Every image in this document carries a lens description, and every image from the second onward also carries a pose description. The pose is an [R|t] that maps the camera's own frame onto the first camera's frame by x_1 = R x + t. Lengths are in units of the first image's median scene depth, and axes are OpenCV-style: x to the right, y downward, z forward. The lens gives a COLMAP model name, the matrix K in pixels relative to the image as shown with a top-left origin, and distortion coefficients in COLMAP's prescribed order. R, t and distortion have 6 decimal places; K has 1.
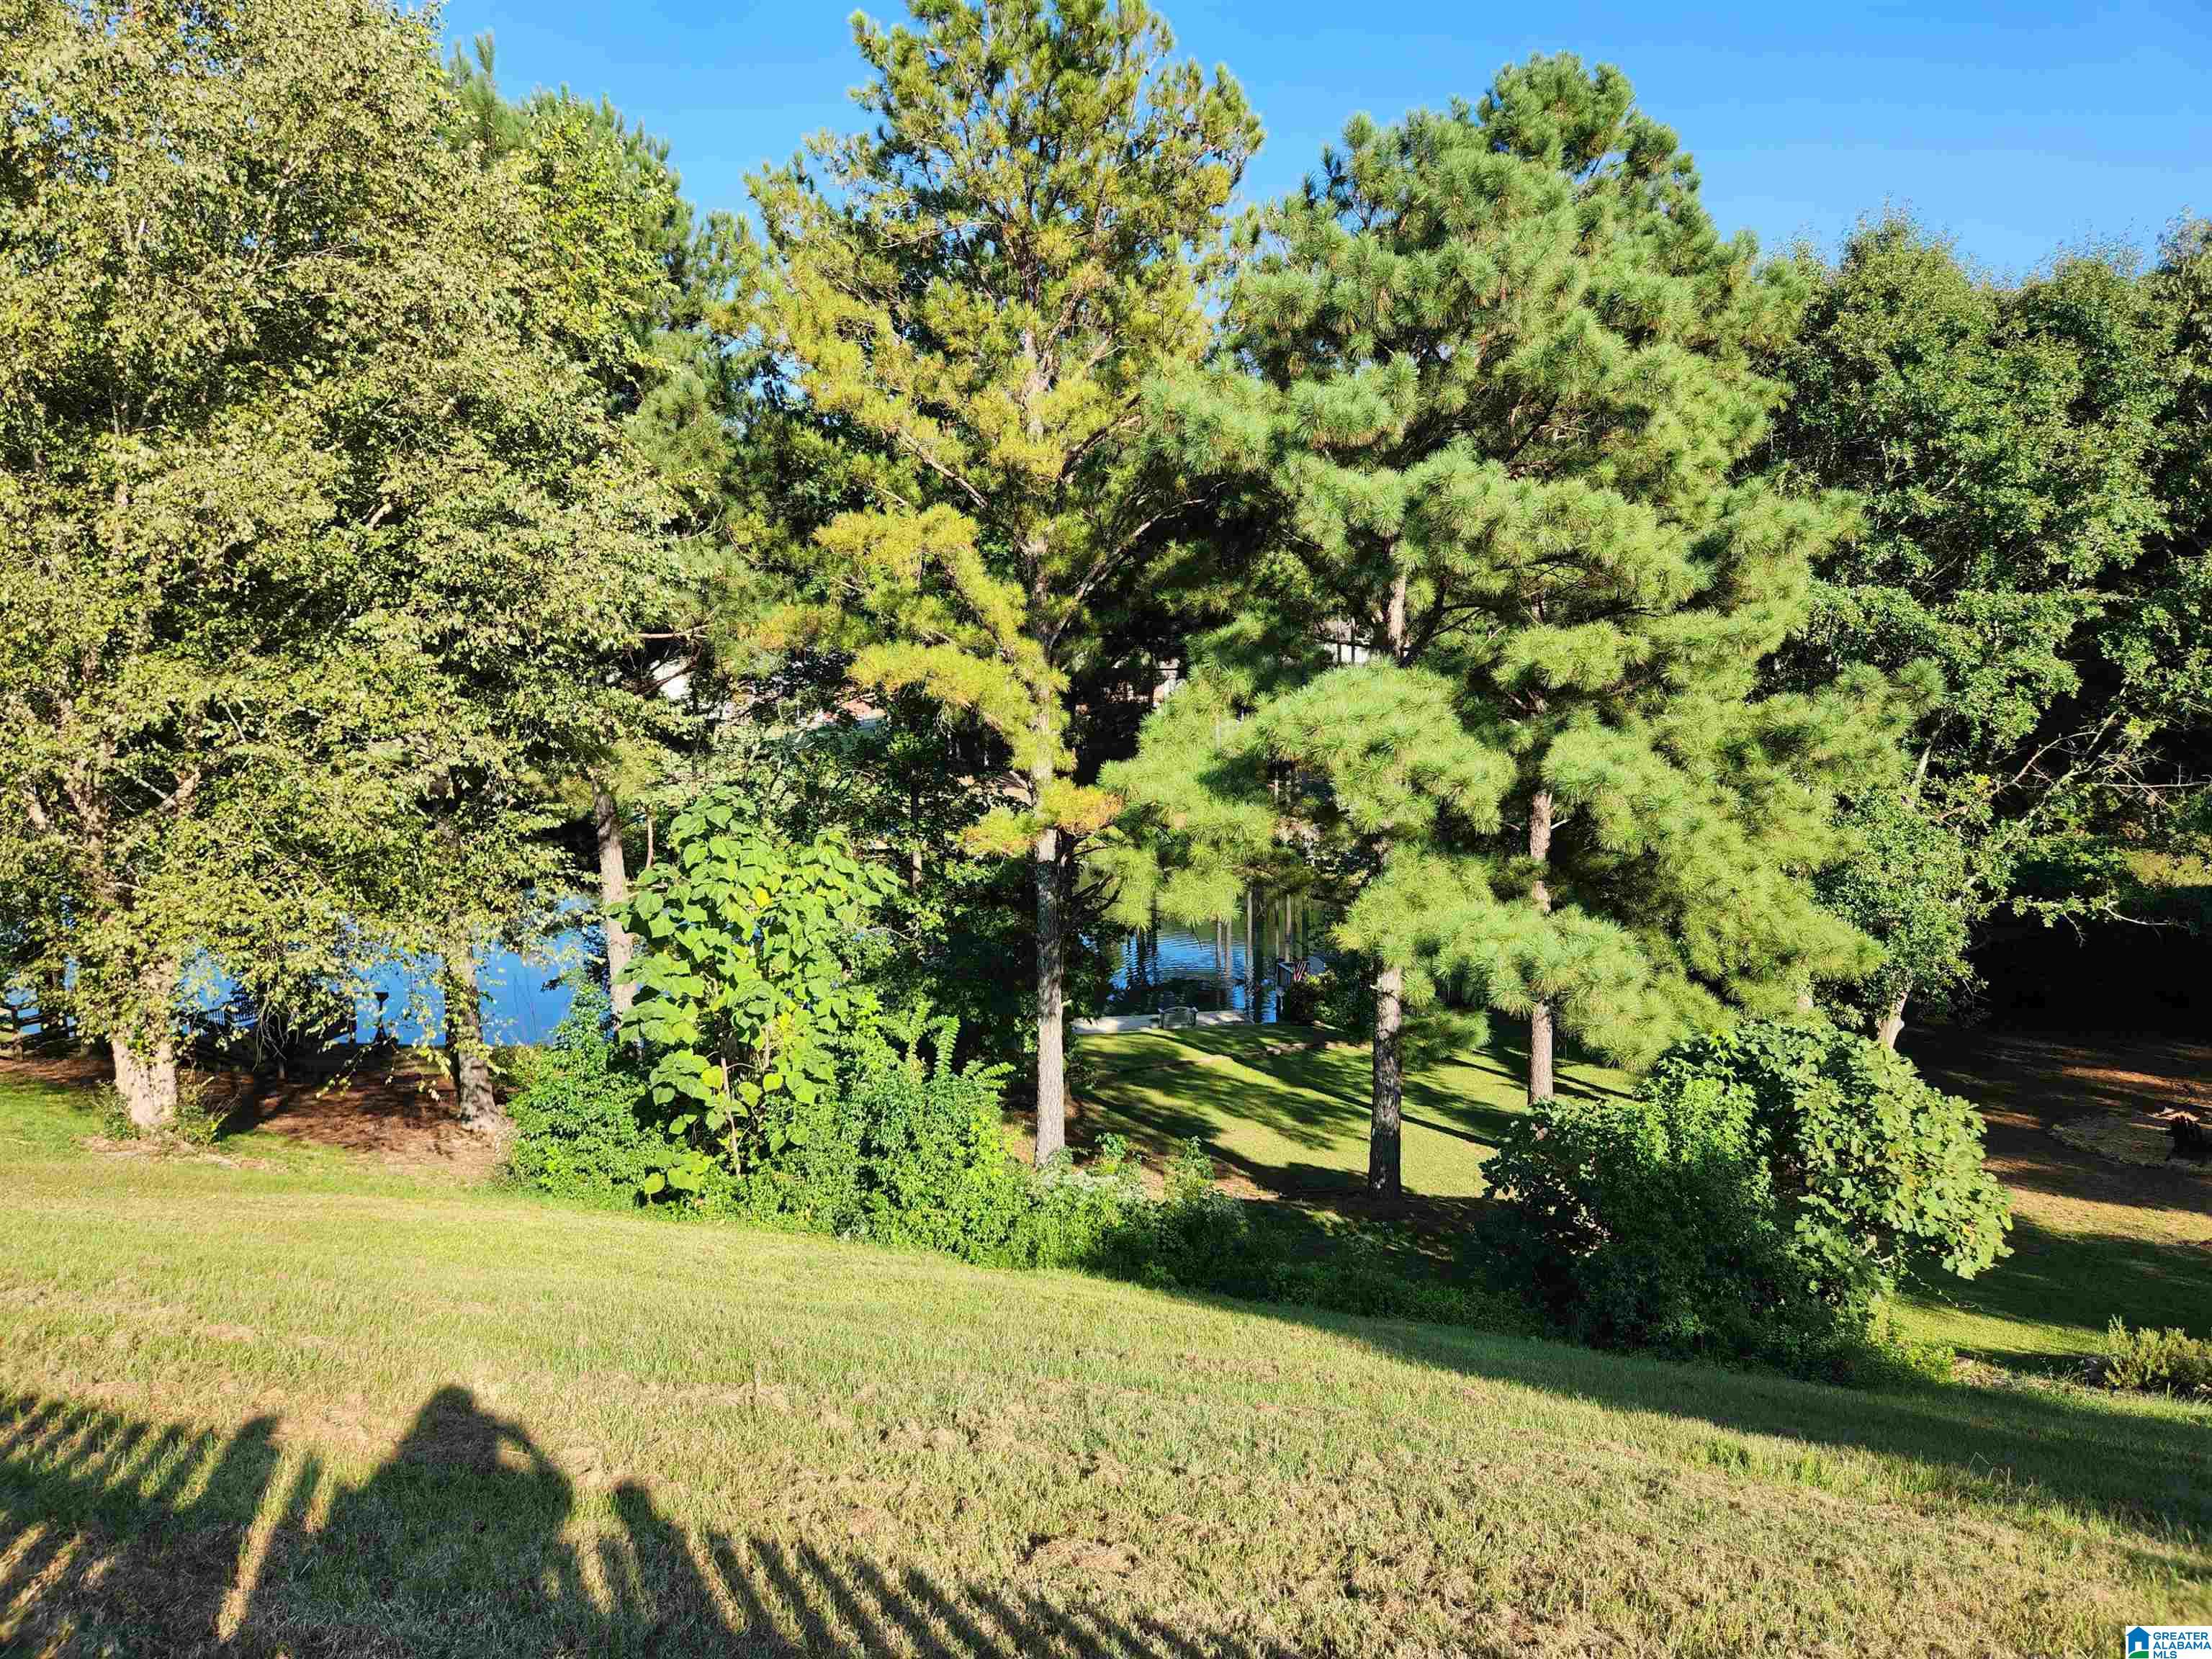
lens RADIAL K [[1479.5, 0, 1096.1], [0, 1479.5, 809.6], [0, 0, 1]] dist [0.070319, -0.062020]
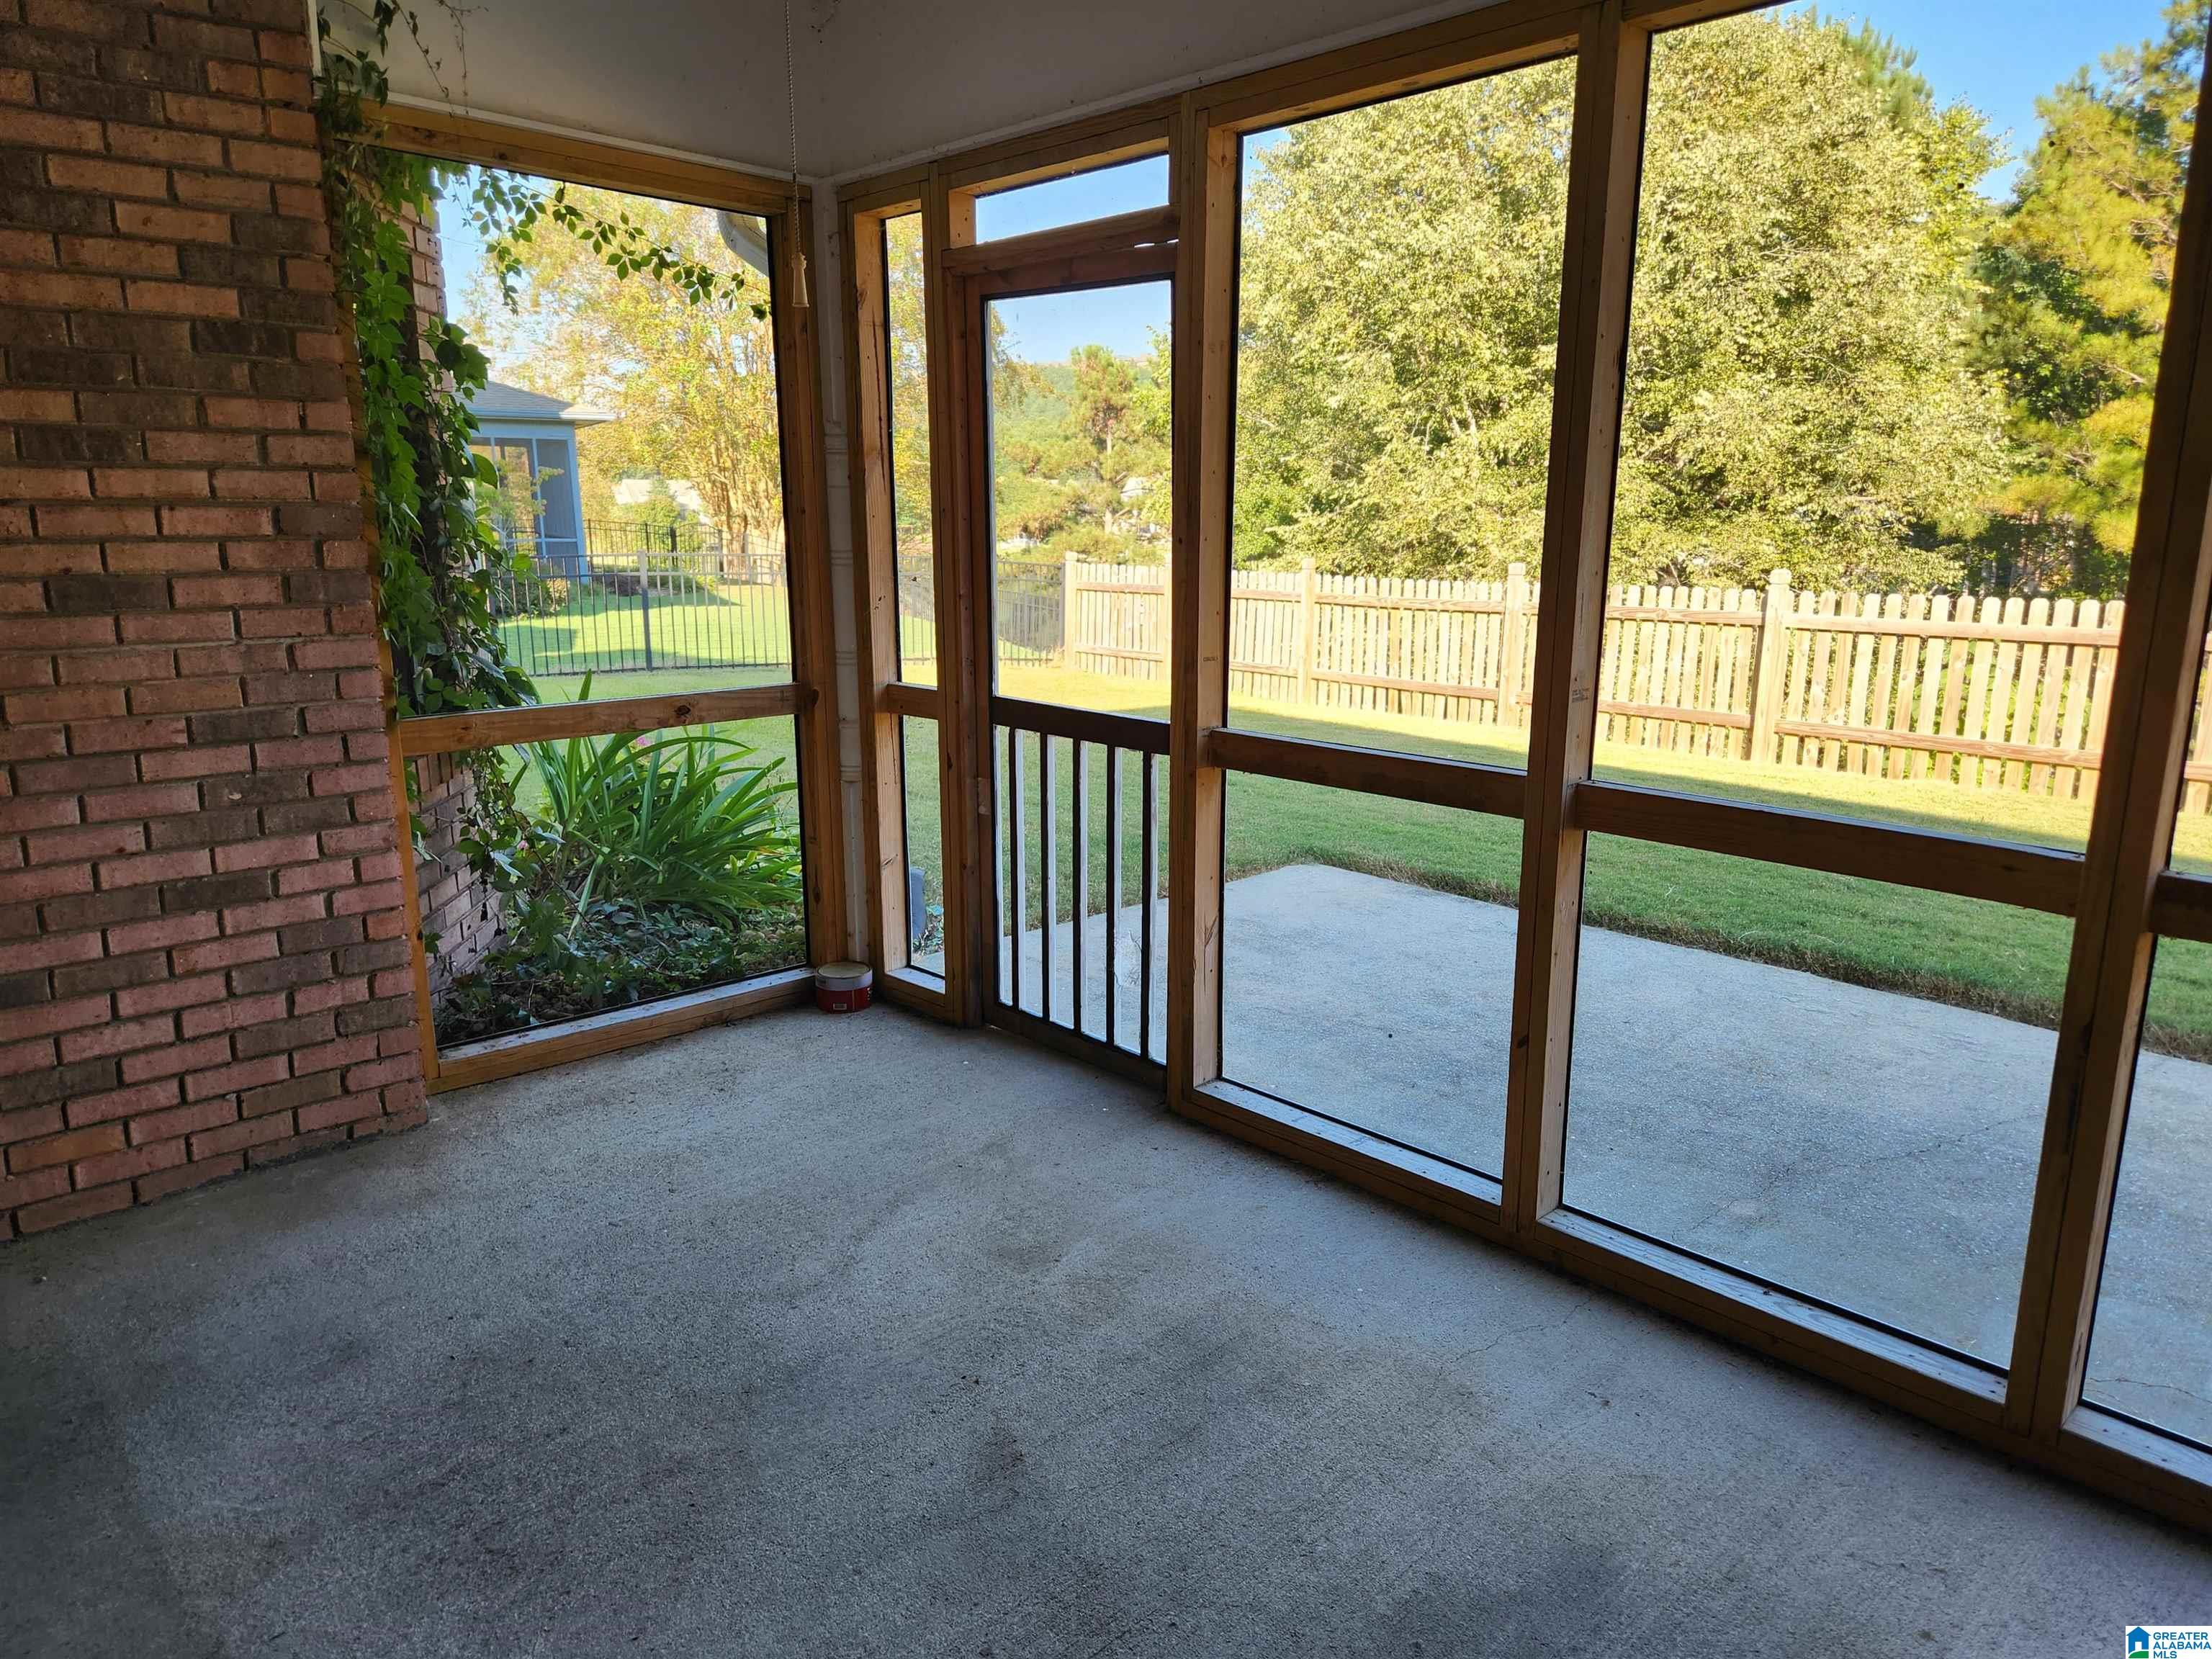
lens RADIAL K [[1479.5, 0, 1122.0], [0, 1479.5, 840.9], [0, 0, 1]] dist [0.070319, -0.062020]
pose [[0.830124, 0.144813, -0.538445, -0.115883], [-0.078296, 0.986391, 0.144577, 0.031293], [0.552054, -0.077859, 0.830165, -0.418990]]
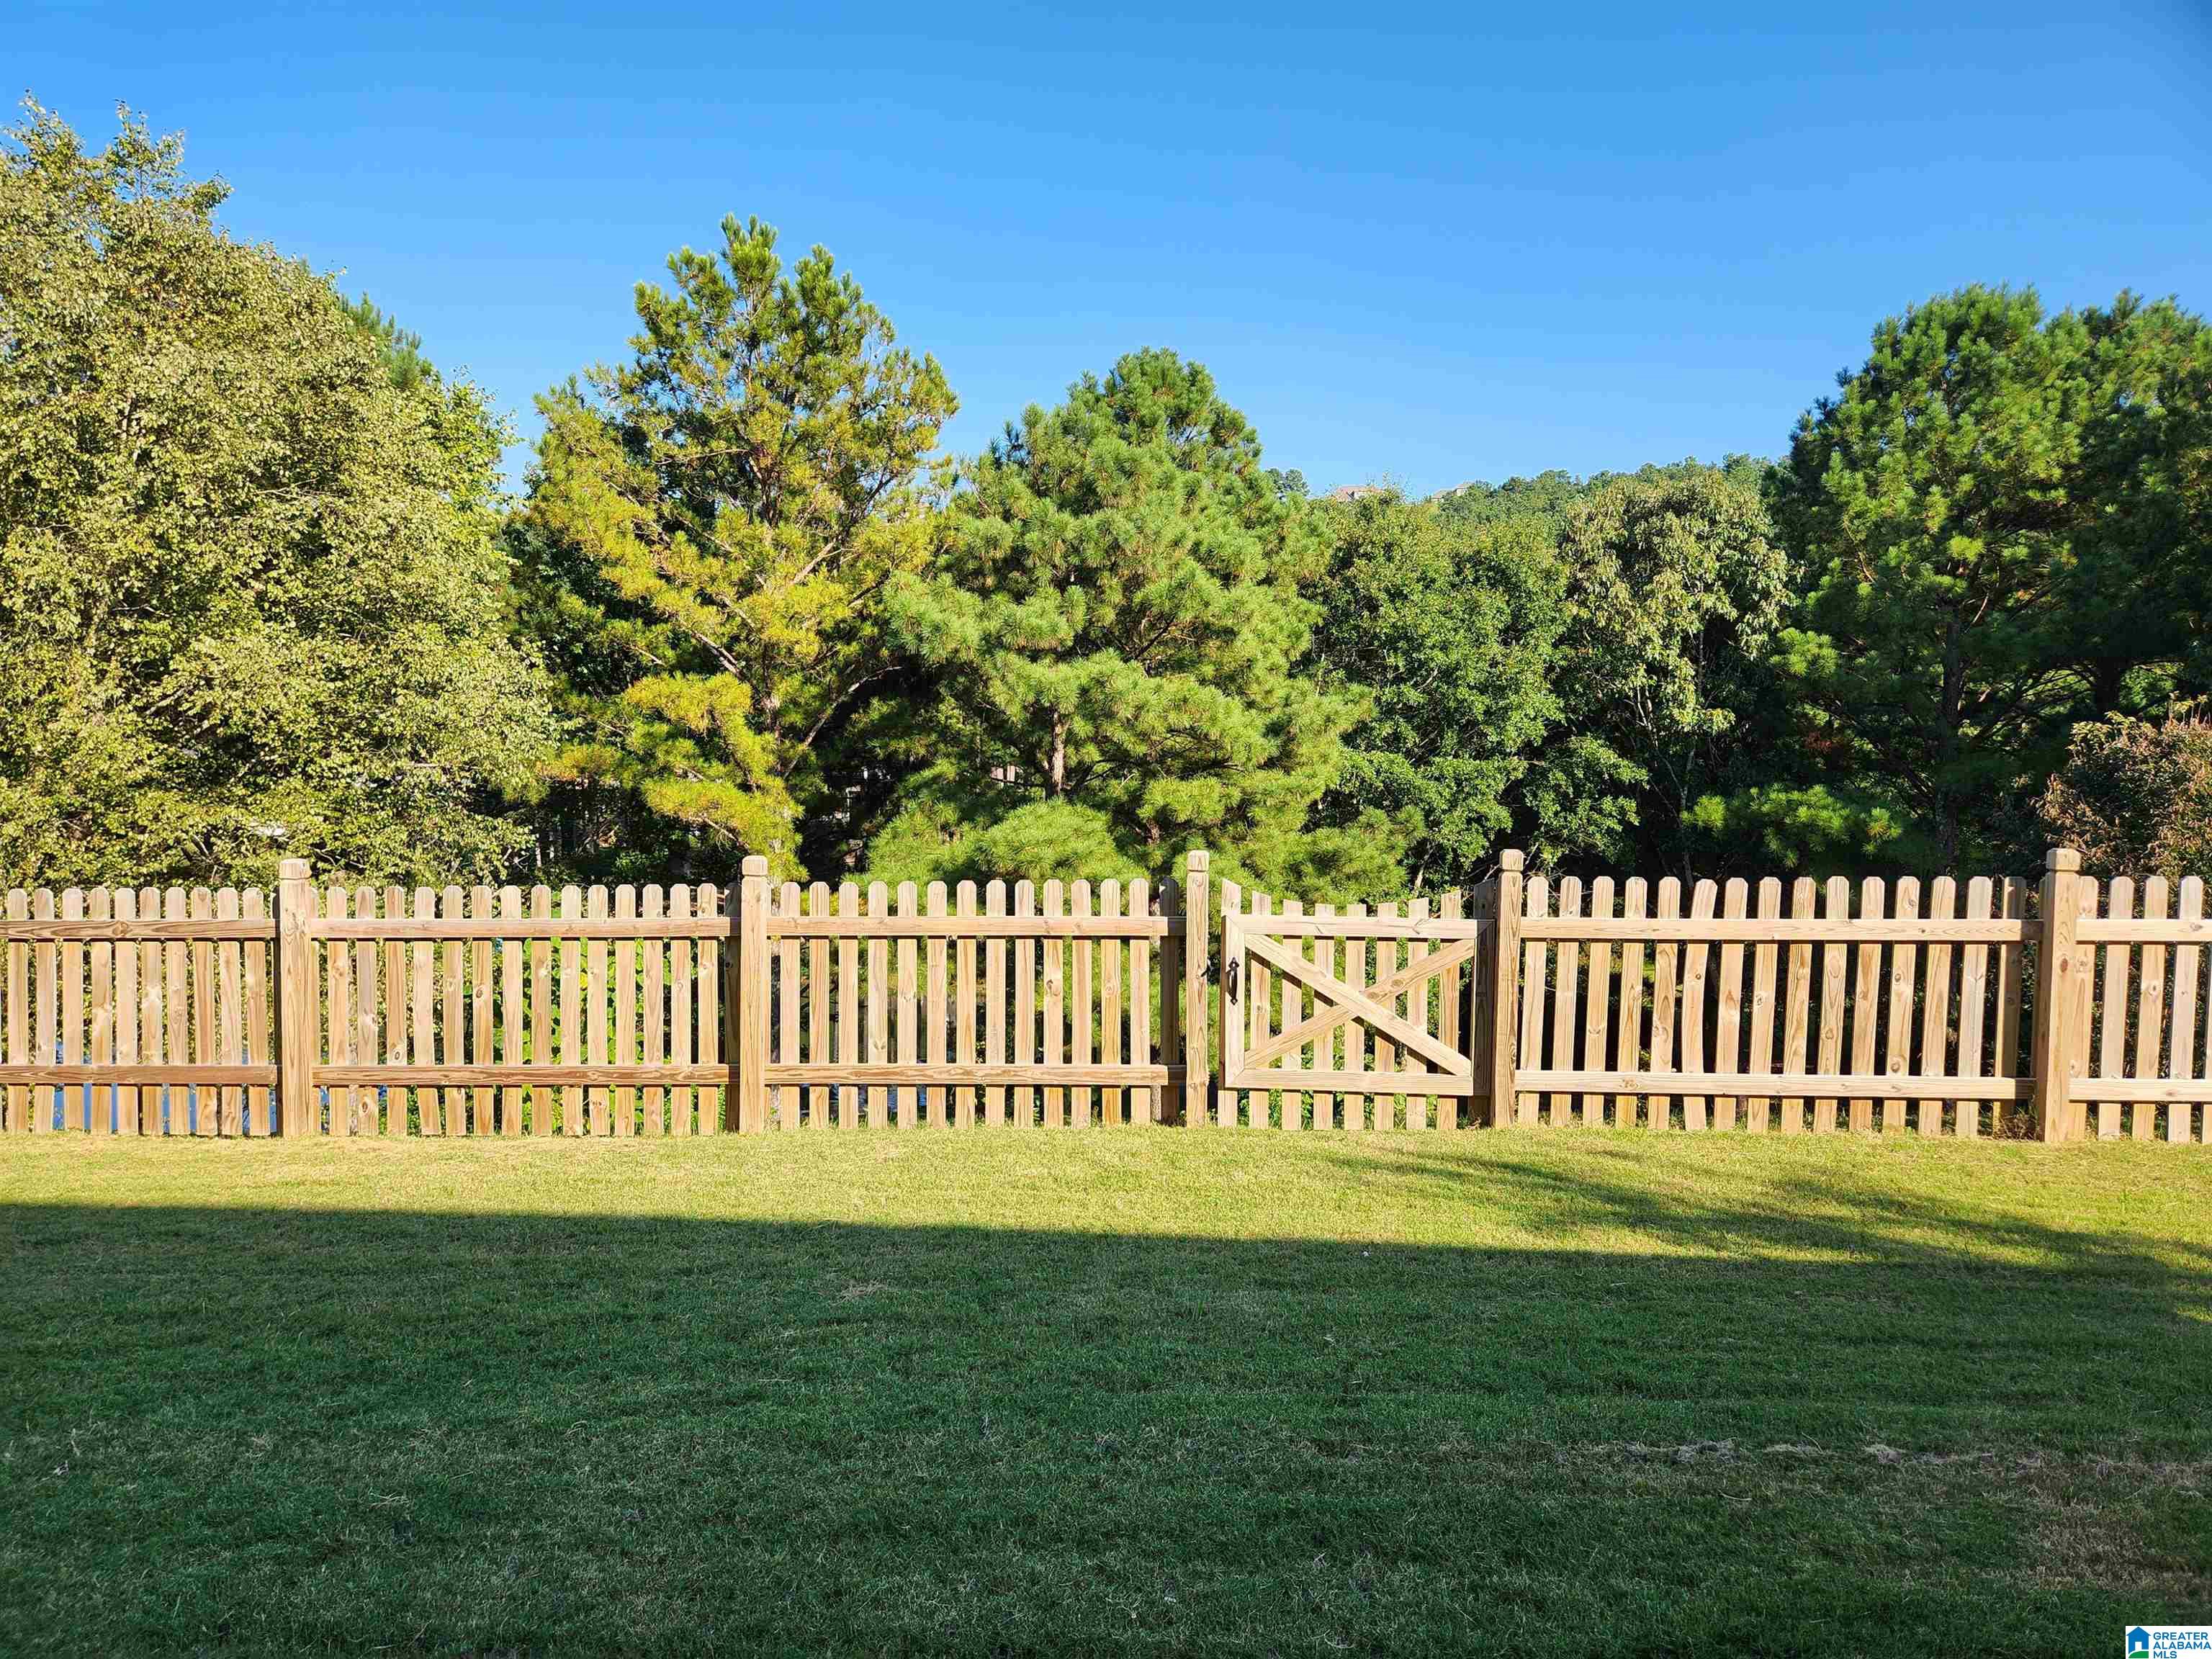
lens RADIAL K [[1479.5, 0, 1080.5], [0, 1479.5, 840.9], [0, 0, 1]] dist [0.070319, -0.062020]
pose [[0.965077, 0.007735, 0.261854, -0.127597], [0.008320, 0.998155, -0.060148, 0.017116], [-0.261836, 0.060226, 0.963231, -0.280612]]
